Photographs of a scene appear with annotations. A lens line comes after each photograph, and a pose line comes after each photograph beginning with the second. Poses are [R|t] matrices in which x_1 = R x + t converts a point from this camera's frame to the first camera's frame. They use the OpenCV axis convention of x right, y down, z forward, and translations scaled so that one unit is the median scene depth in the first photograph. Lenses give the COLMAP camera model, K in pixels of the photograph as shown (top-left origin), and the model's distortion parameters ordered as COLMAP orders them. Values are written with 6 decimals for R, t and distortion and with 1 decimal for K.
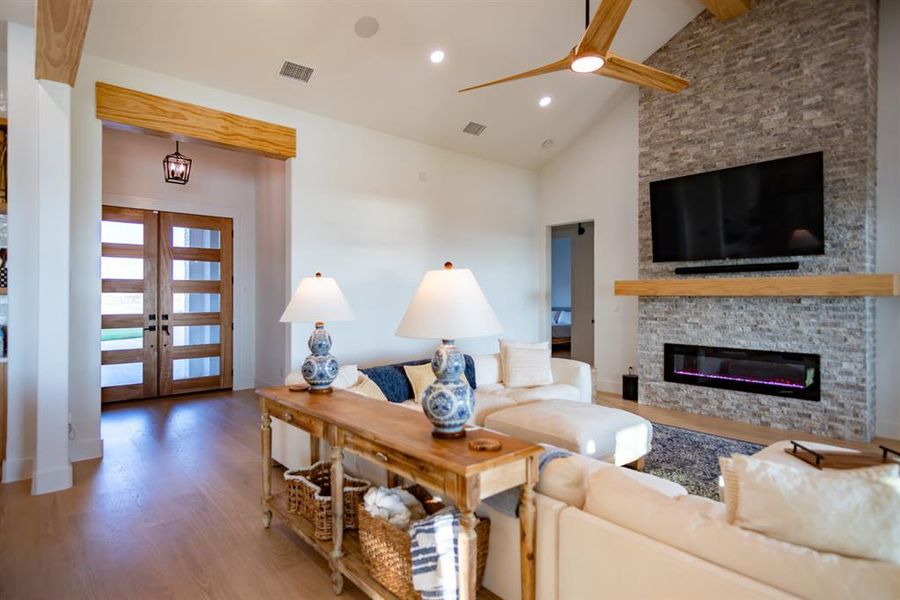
lens RADIAL K [[481.6, 0, 447.9], [0, 481.6, 300.3], [0, 0, 1]] dist [-0.000030, 0.001875]
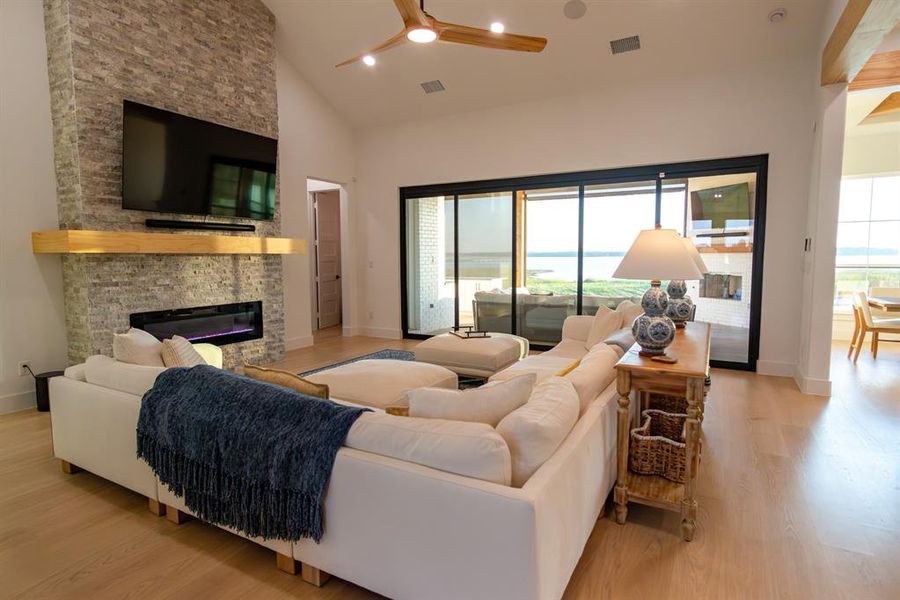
lens RADIAL K [[481.6, 0, 448.5], [0, 481.6, 299.9], [0, 0, 1]] dist [-0.000030, 0.001875]
pose [[-0.346680, -0.084087, 0.934207, -0.521039], [0.011296, 0.995527, 0.093799, -0.002114], [-0.937915, 0.043071, -0.344180, 0.883894]]
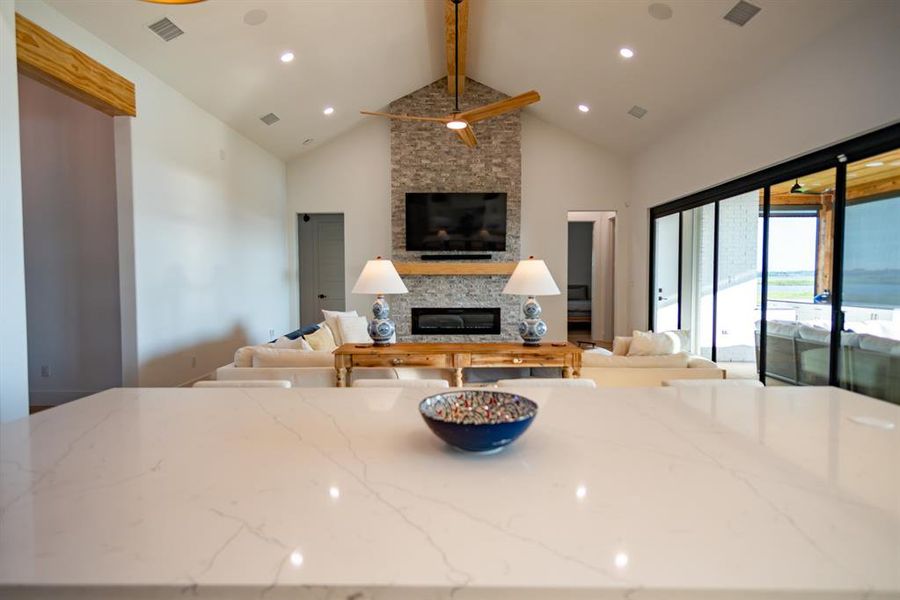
lens RADIAL K [[481.6, 0, 447.4], [0, 481.6, 300.3], [0, 0, 1]] dist [-0.000030, 0.001875]
pose [[0.661836, -0.039936, 0.748584, -0.610892], [0.008926, 0.998929, 0.045400, 0.003046], [-0.749596, -0.023365, 0.661483, -0.017616]]
